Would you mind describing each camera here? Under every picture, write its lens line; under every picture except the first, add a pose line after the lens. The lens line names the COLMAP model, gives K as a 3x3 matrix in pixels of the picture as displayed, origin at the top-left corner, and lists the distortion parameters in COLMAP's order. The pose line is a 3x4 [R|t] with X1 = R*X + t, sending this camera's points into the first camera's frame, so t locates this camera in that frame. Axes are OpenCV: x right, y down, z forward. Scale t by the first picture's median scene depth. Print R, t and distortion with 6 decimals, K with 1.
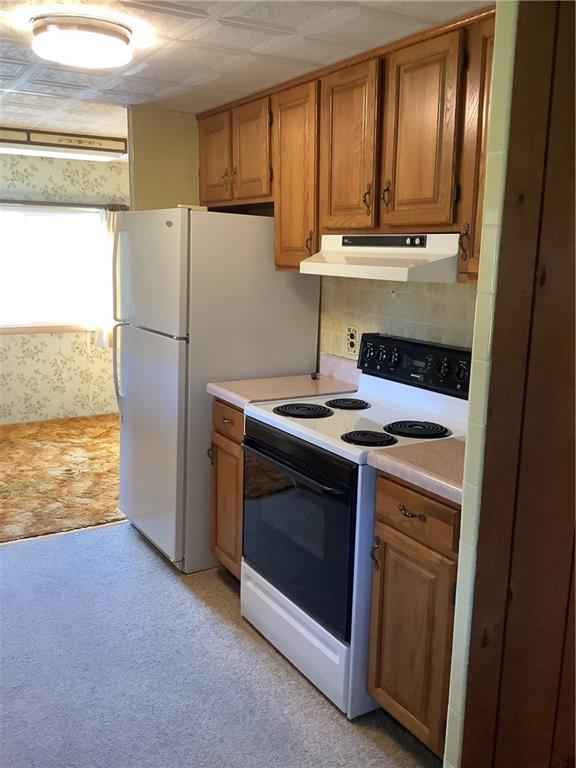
lens RADIAL K [[689.1, 0, 288.0], [0, 689.1, 384.0], [0, 0, 1]] dist [0.081833, -0.106322]
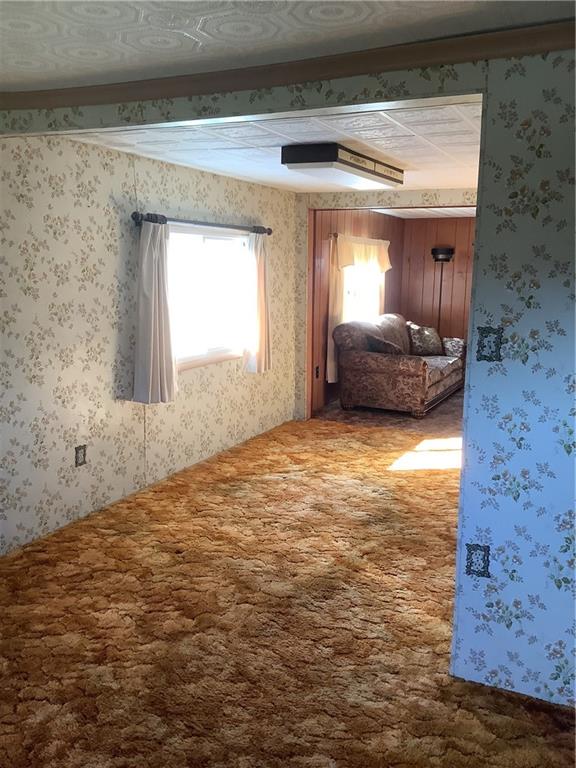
lens RADIAL K [[689.1, 0, 288.0], [0, 689.1, 384.0], [0, 0, 1]] dist [0.081833, -0.106322]
pose [[0.844791, -0.102387, 0.525210, -0.790122], [0.107715, 0.993970, 0.020511, -0.056149], [-0.524143, 0.039245, 0.850726, 0.165504]]
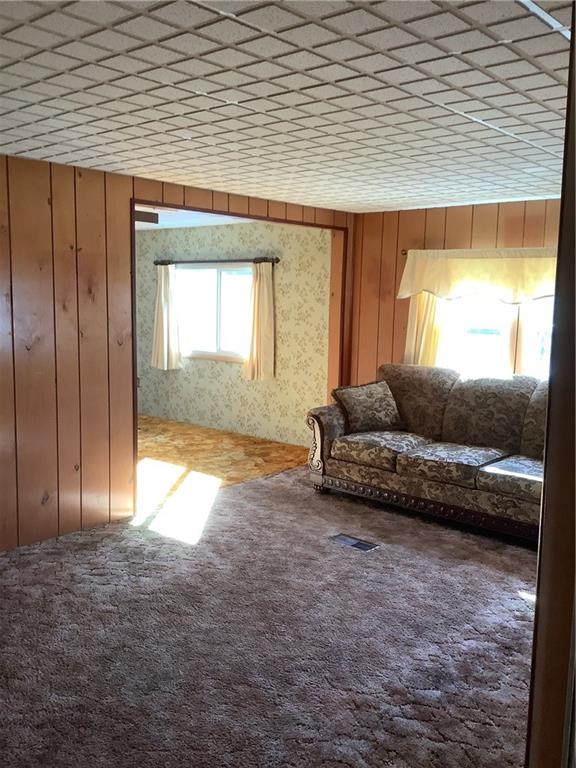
lens RADIAL K [[689.1, 0, 288.0], [0, 689.1, 384.0], [0, 0, 1]] dist [0.081833, -0.106322]
pose [[0.284385, 0.113484, -0.951970, 0.938331], [-0.199143, 0.978304, 0.057132, -0.135009], [0.937799, 0.173331, 0.300814, 0.773560]]
